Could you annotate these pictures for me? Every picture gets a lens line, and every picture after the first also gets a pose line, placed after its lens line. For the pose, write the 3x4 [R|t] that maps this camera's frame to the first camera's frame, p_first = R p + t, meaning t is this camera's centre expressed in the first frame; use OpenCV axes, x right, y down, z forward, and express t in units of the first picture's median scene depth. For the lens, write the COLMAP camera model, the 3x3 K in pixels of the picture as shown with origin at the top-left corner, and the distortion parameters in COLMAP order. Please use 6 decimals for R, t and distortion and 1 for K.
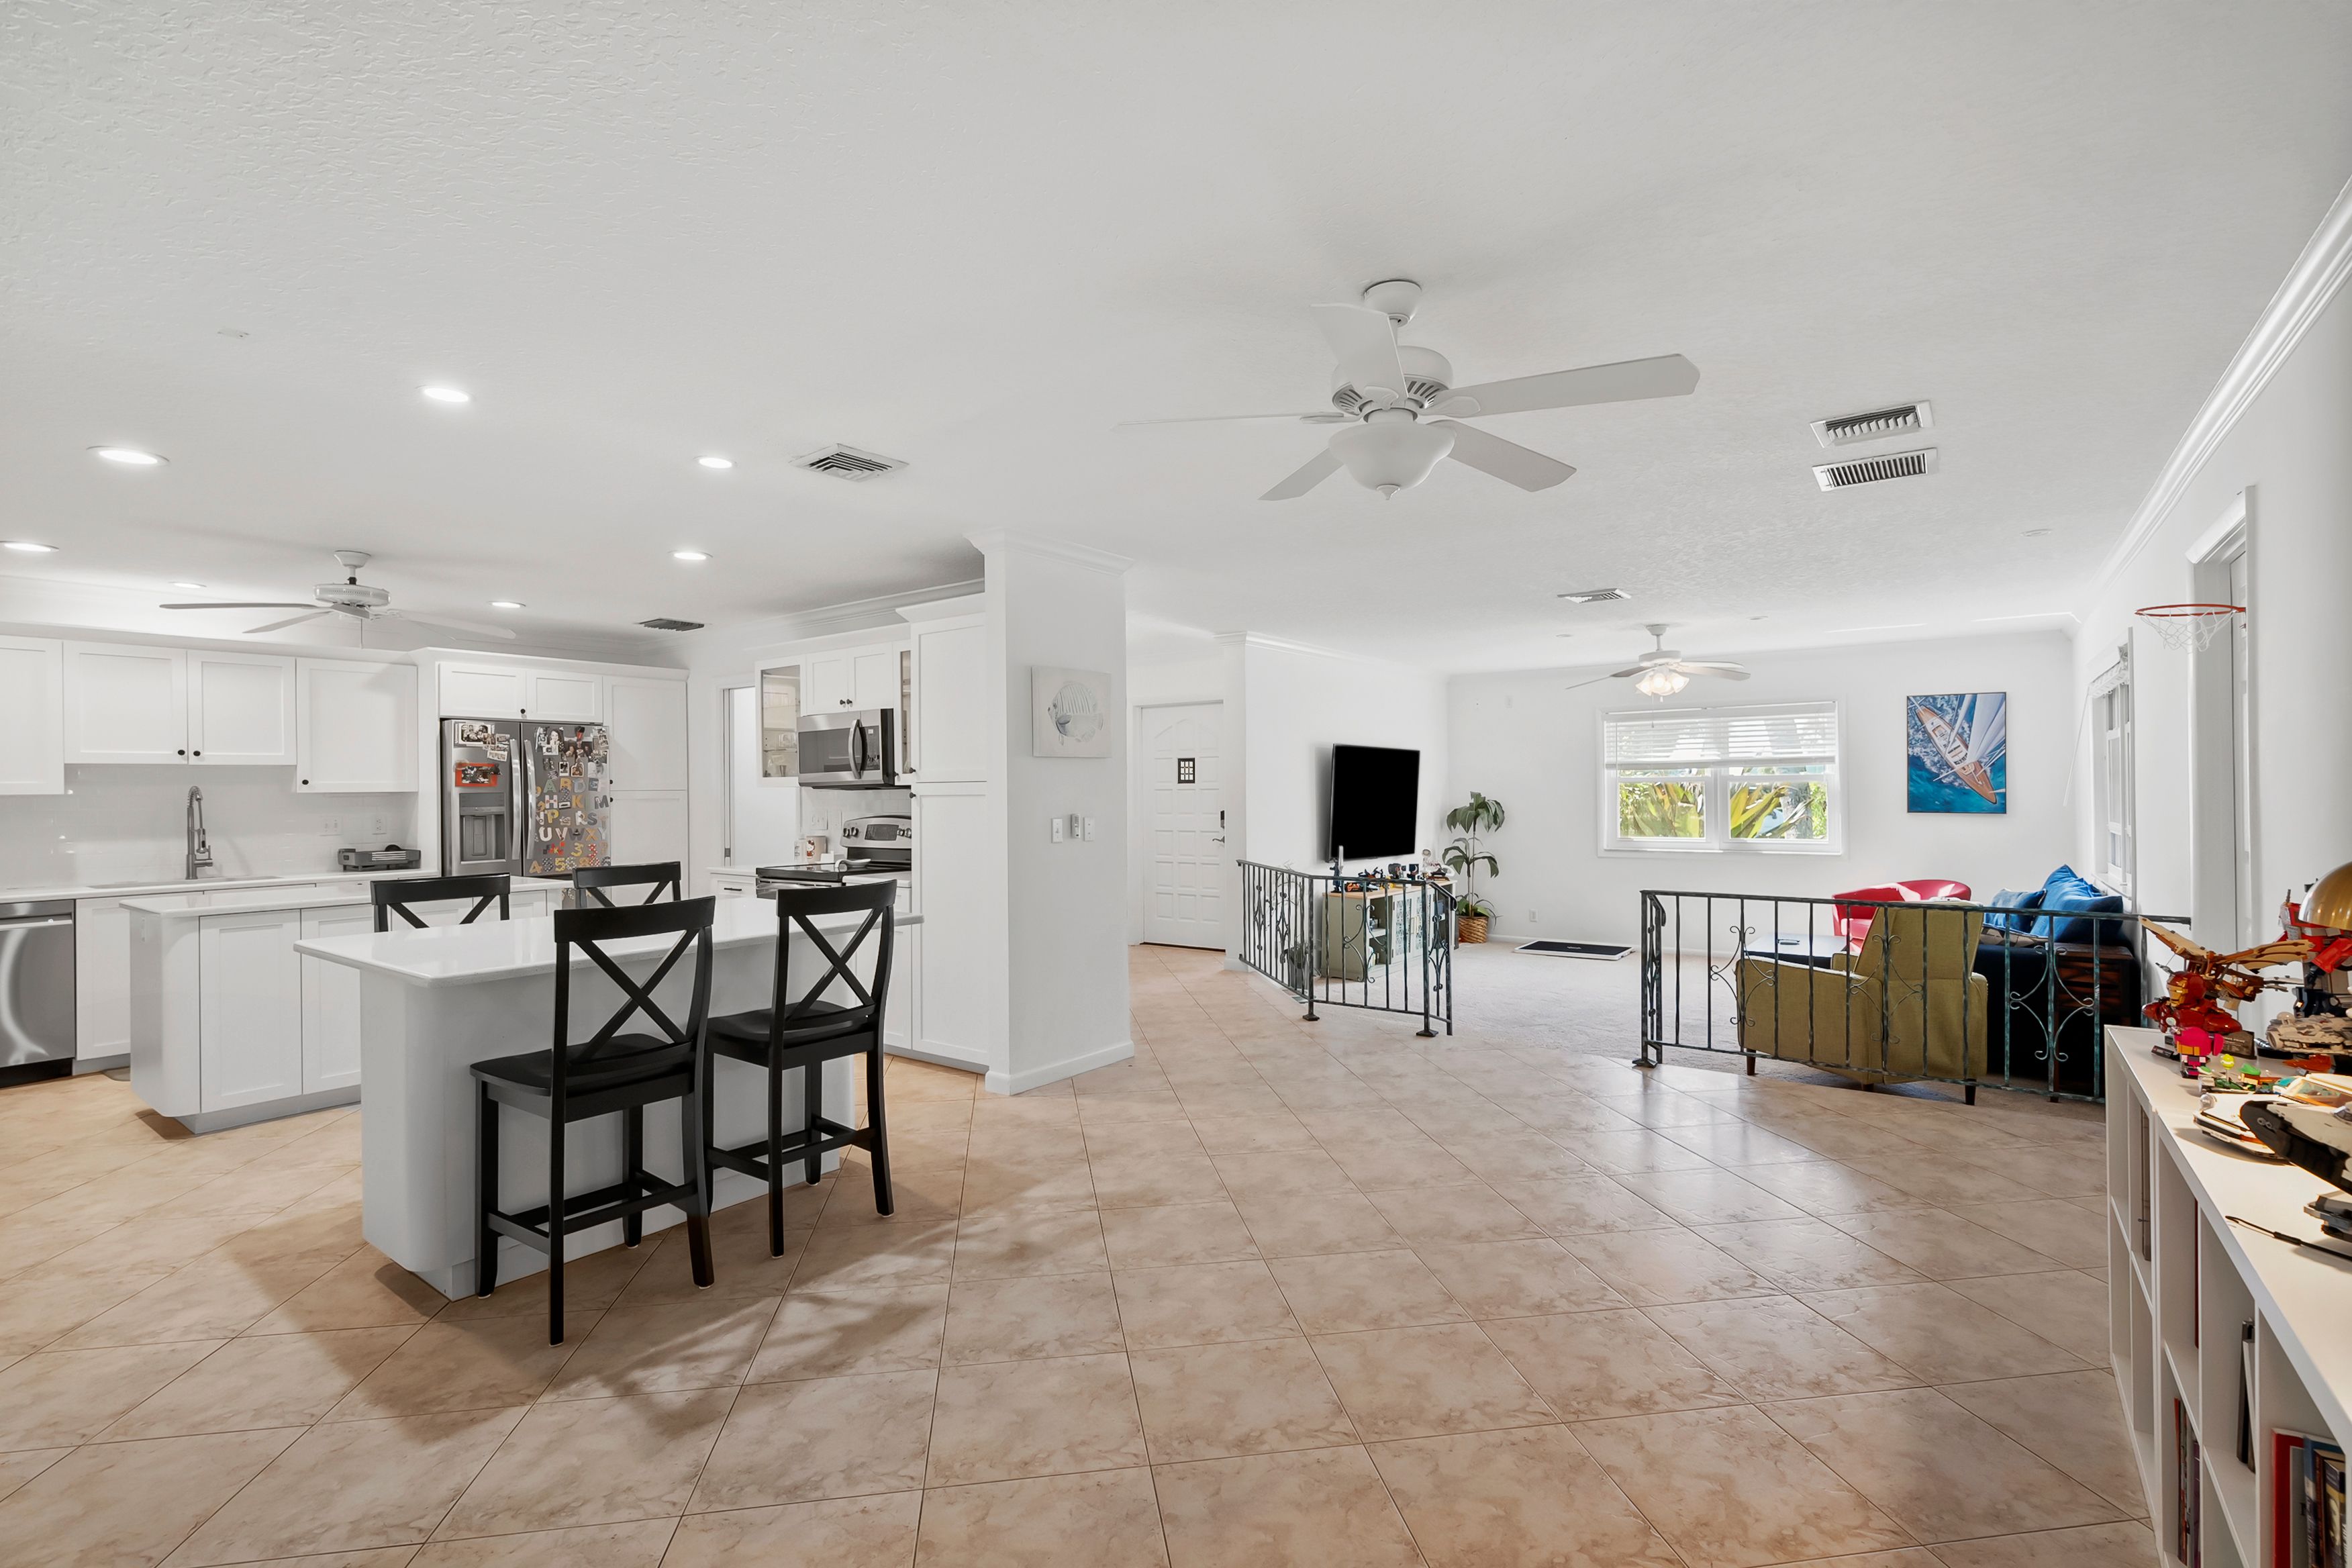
lens RADIAL K [[1069.3, 0, 1167.4], [0, 1069.3, 789.2], [0, 0, 1]] dist [-0.004893, 0.001340]
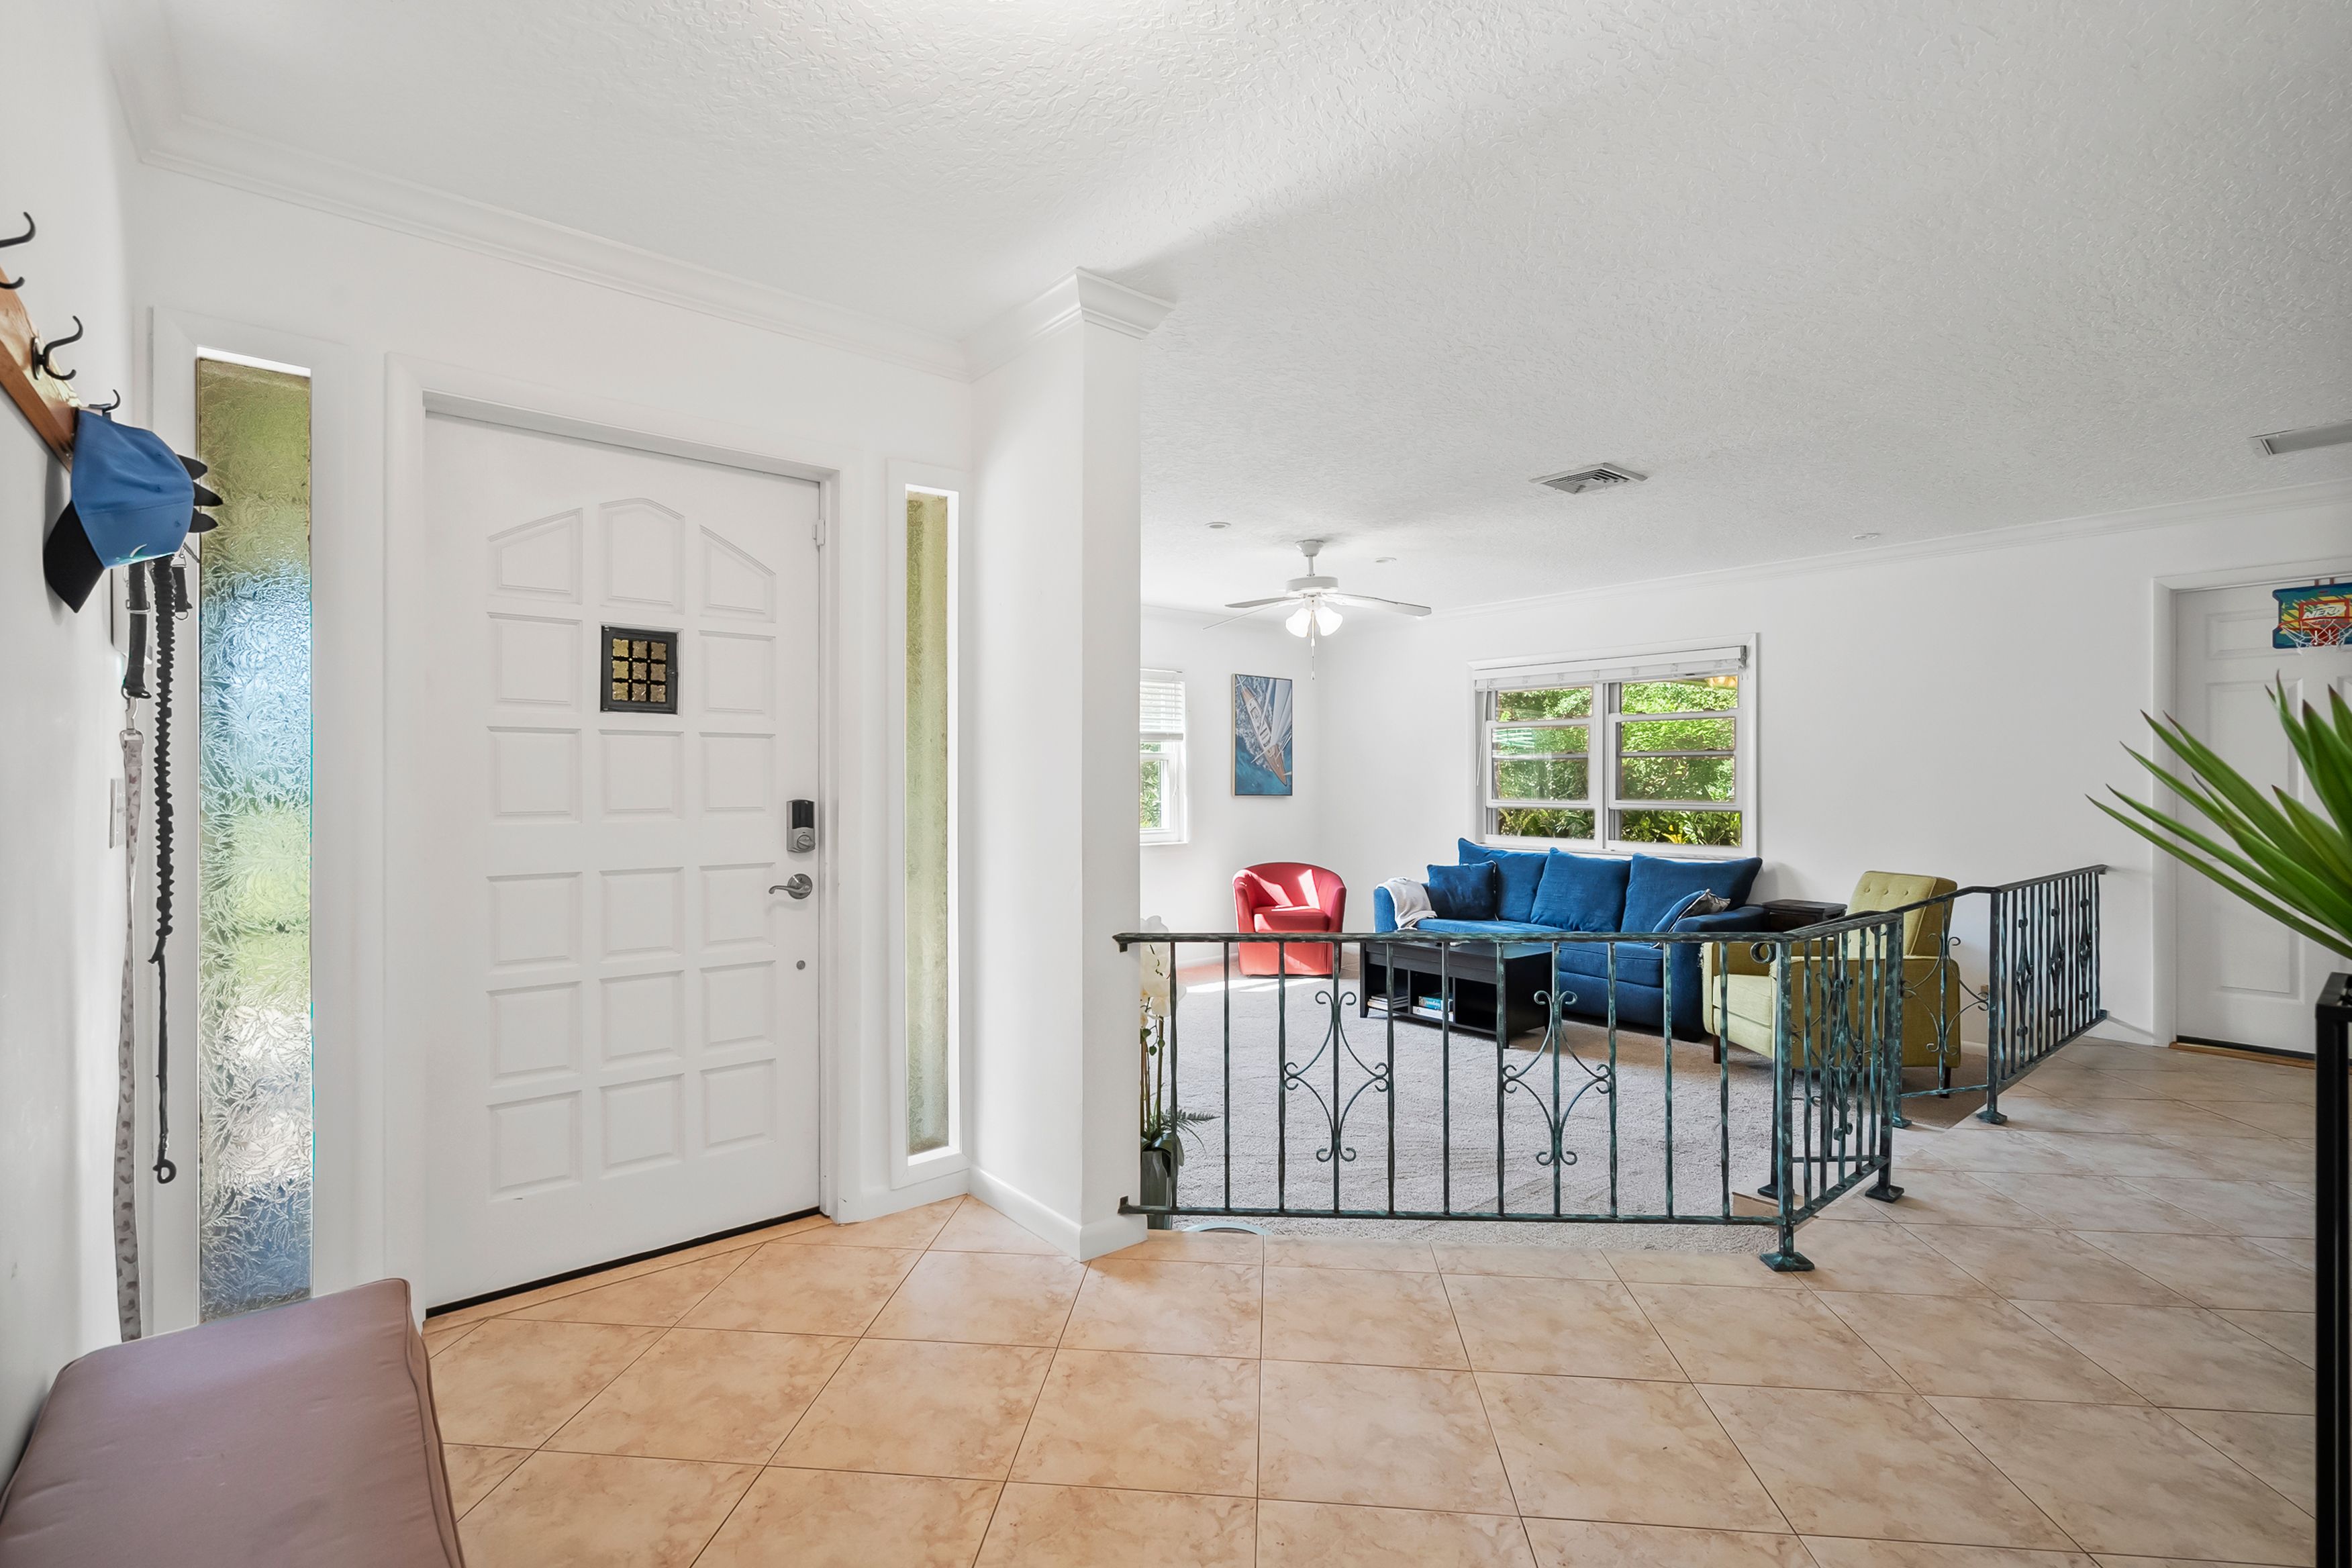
lens RADIAL K [[1069.3, 0, 1189.0], [0, 1069.3, 780.3], [0, 0, 1]] dist [-0.004893, 0.001340]
pose [[0.234271, 0.009196, 0.972128, -0.251095], [-0.005495, 0.999952, -0.008135, 0.016566], [-0.972156, -0.003436, 0.234310, 0.824855]]
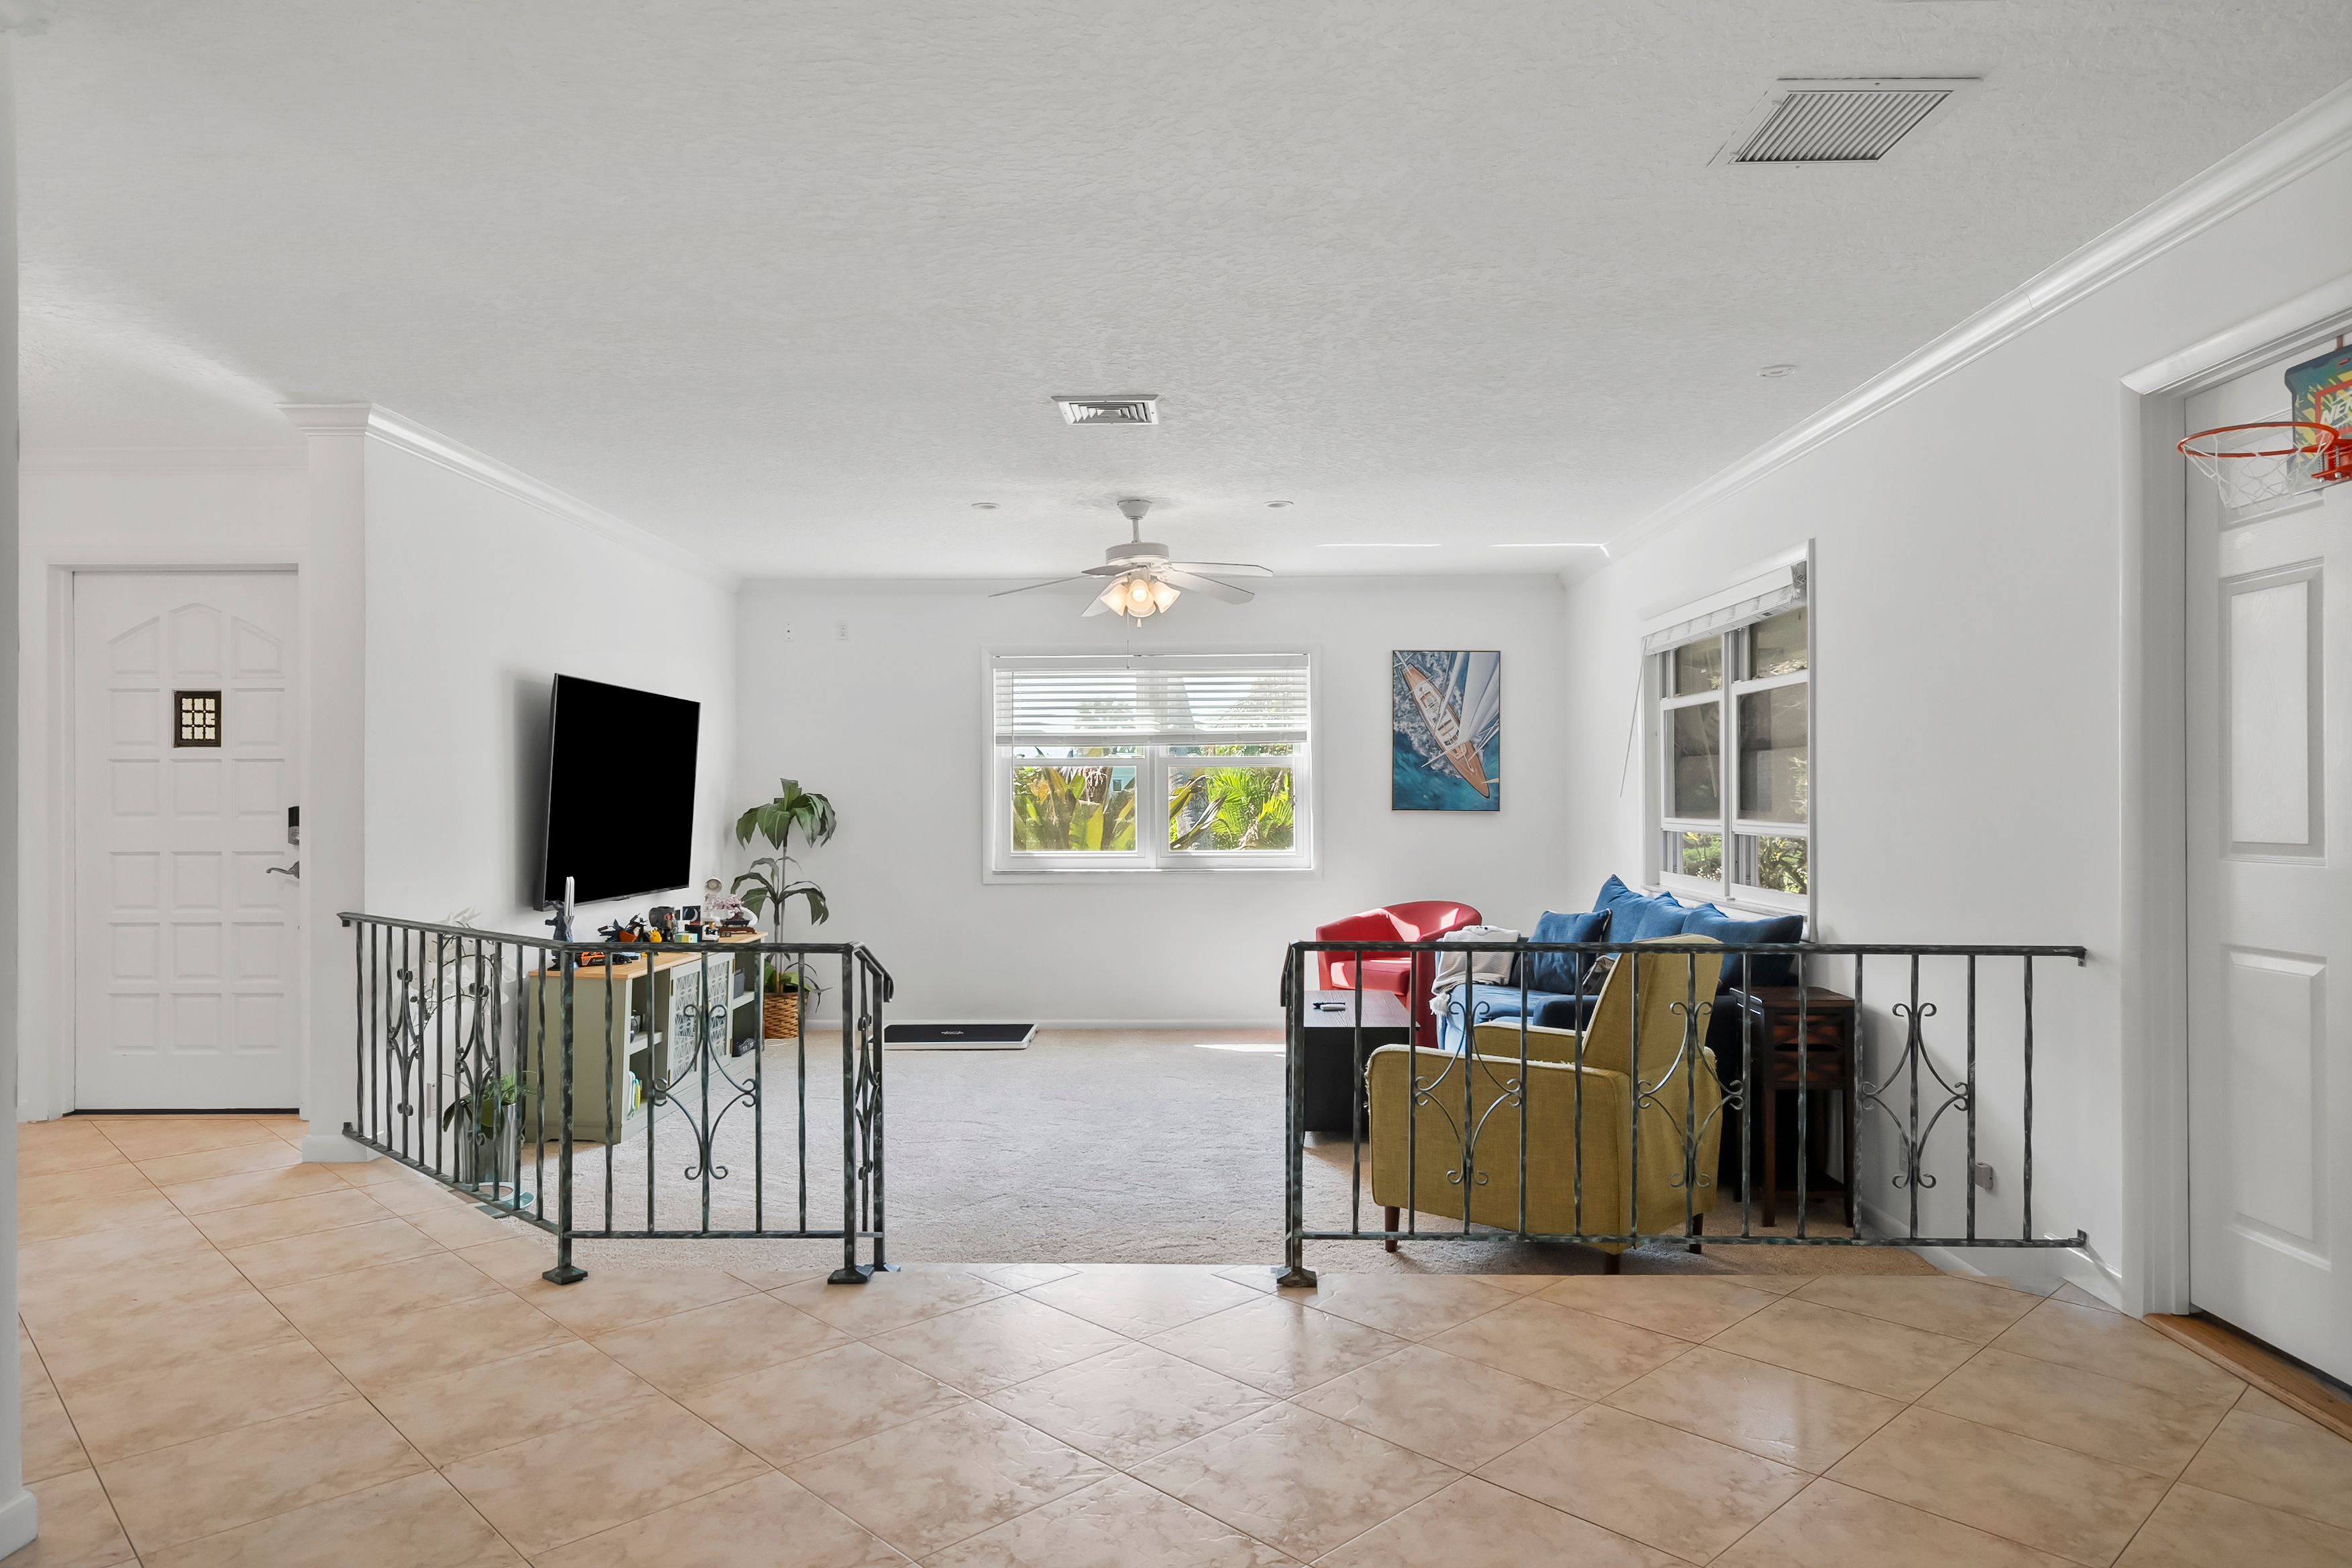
lens RADIAL K [[1472.5, 0, 1173.1], [0, 1472.5, 789.6], [0, 0, 1]] dist [0.009910, -0.000680]
pose [[0.814317, 0.008969, 0.580351, -0.009309], [-0.005876, 0.999957, -0.007209, 0.015917], [-0.580390, 0.002460, 0.814335, 0.273913]]
